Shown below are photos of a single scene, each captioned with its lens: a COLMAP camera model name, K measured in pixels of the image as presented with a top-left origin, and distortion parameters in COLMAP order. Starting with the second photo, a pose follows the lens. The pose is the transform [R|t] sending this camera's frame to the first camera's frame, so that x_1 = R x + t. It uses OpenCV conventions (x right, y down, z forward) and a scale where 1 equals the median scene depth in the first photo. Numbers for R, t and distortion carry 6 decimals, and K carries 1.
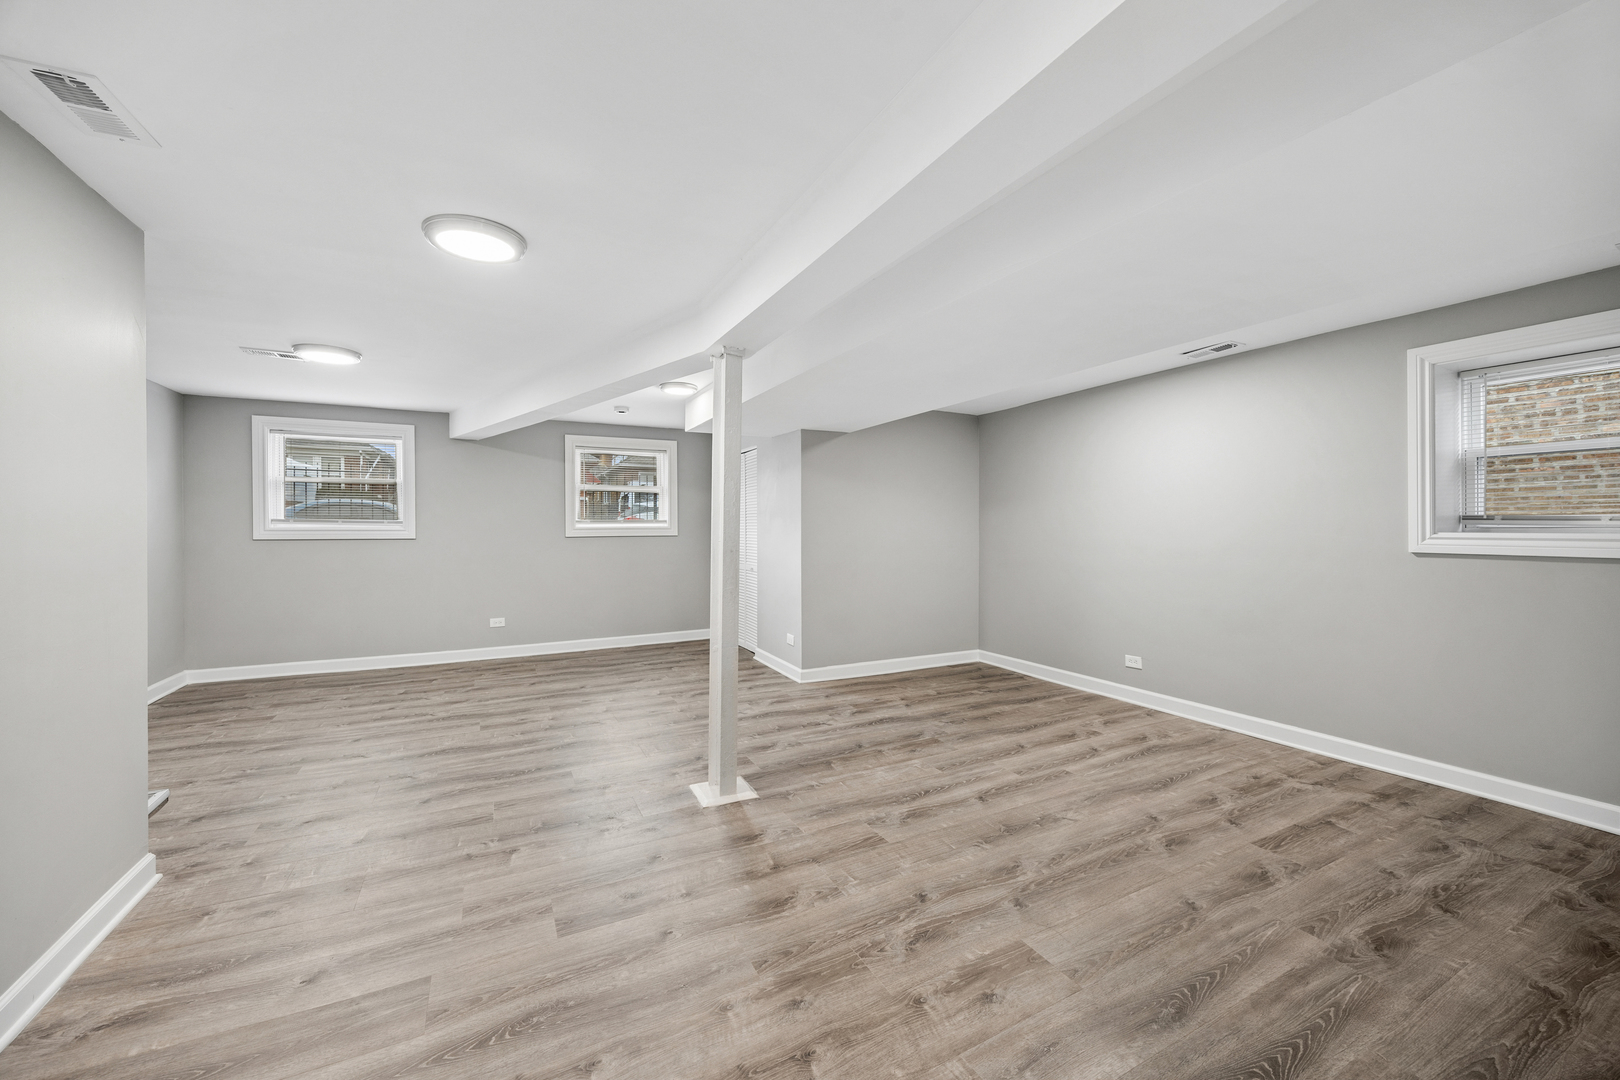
lens RADIAL K [[630.6, 0, 812.8], [0, 630.6, 533.3], [0, 0, 1]] dist [0.002270, 0.000195]
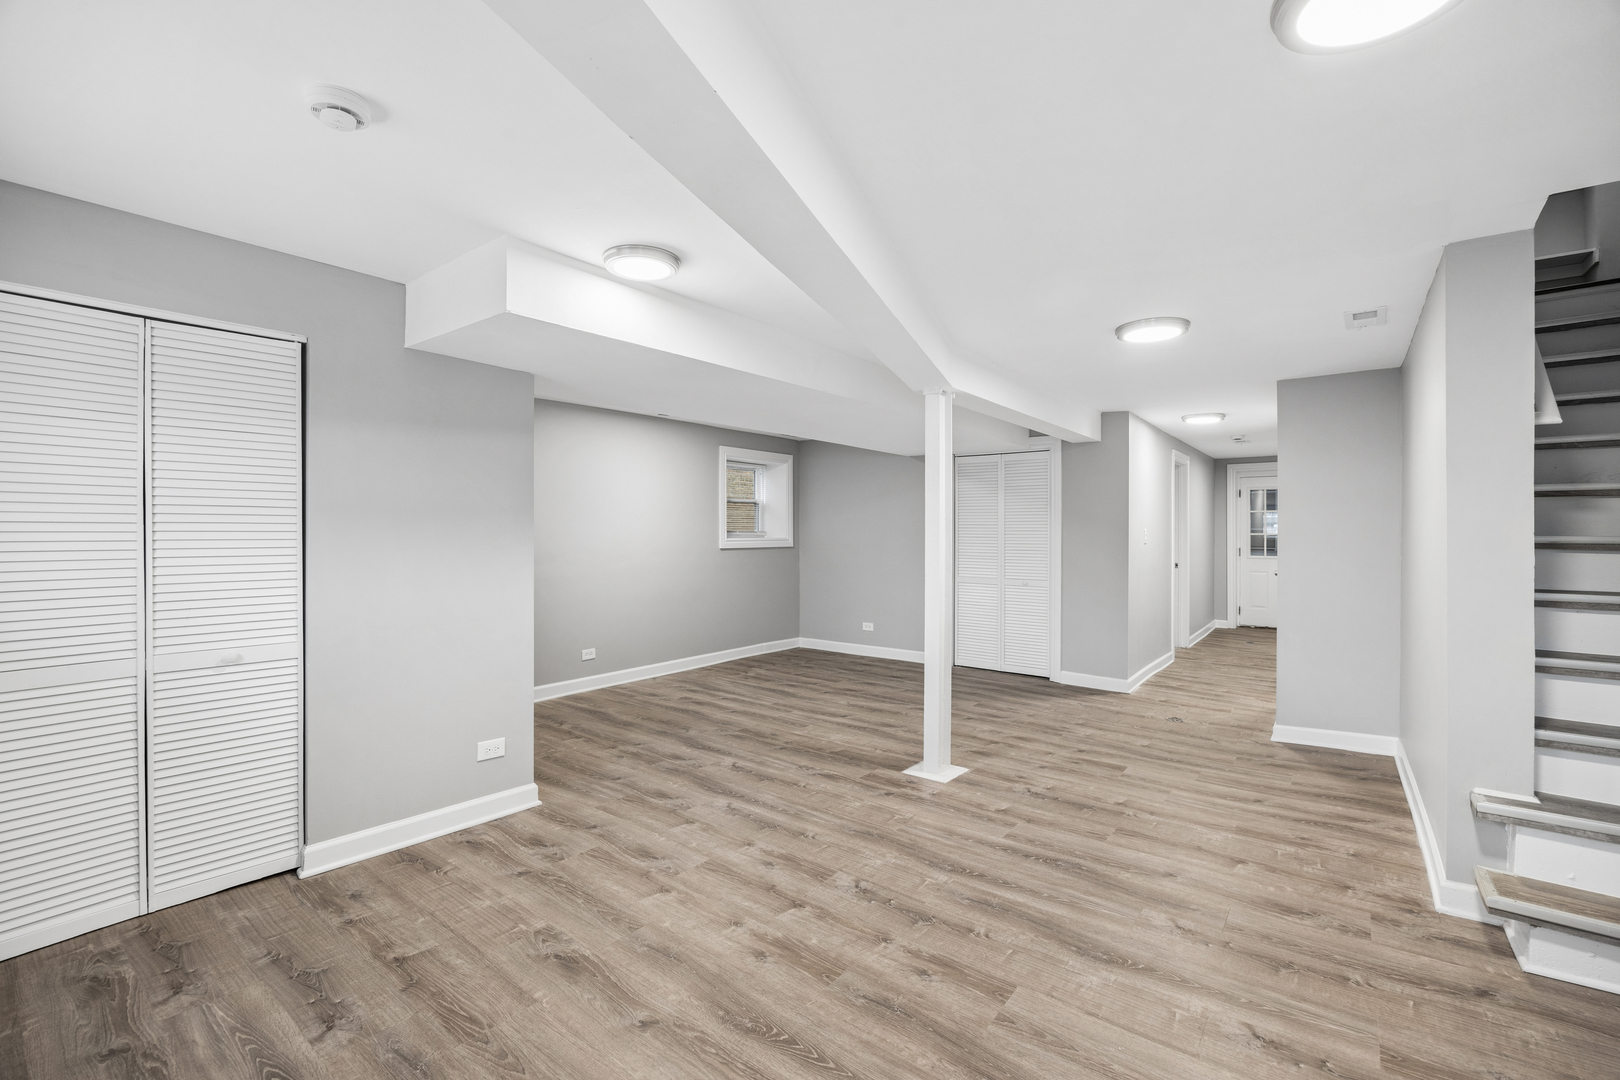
lens RADIAL K [[683.8, 0, 811.7], [0, 683.8, 533.6], [0, 0, 1]] dist [-0.004268, -0.000540]
pose [[-0.417686, -0.005239, 0.908576, -1.087341], [0.003783, 0.999965, 0.007505, -0.031278], [-0.908584, 0.006572, -0.417651, 1.591088]]
